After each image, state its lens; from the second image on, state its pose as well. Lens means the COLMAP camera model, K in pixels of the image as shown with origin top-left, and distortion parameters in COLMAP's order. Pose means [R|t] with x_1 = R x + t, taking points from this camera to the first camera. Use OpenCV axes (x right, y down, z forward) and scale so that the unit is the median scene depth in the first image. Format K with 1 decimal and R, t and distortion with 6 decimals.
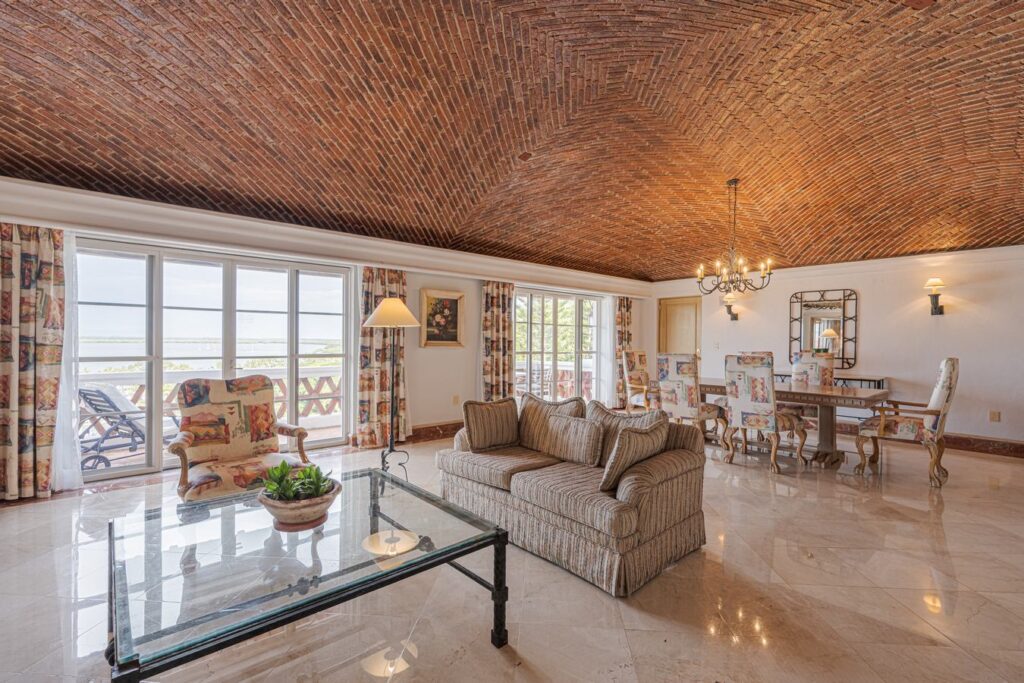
lens RADIAL K [[466.8, 0, 512.0], [0, 466.8, 341.5], [0, 0, 1]] dist [-0.000849, -0.000132]
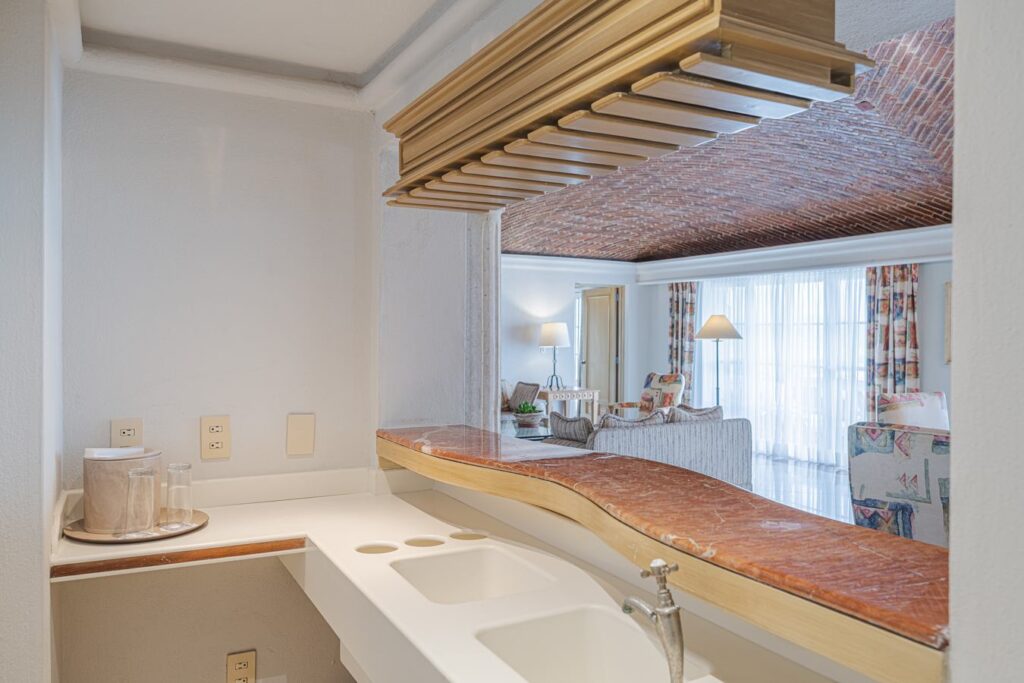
lens RADIAL K [[735.7, 0, 512.0], [0, 735.7, 341.5], [0, 0, 1]] dist [0.000564, 0.000161]
pose [[-0.212475, -0.013897, -0.977068, 1.155434], [-0.023831, 0.999675, -0.009036, 0.005379], [0.976876, 0.021365, -0.212738, 0.643213]]
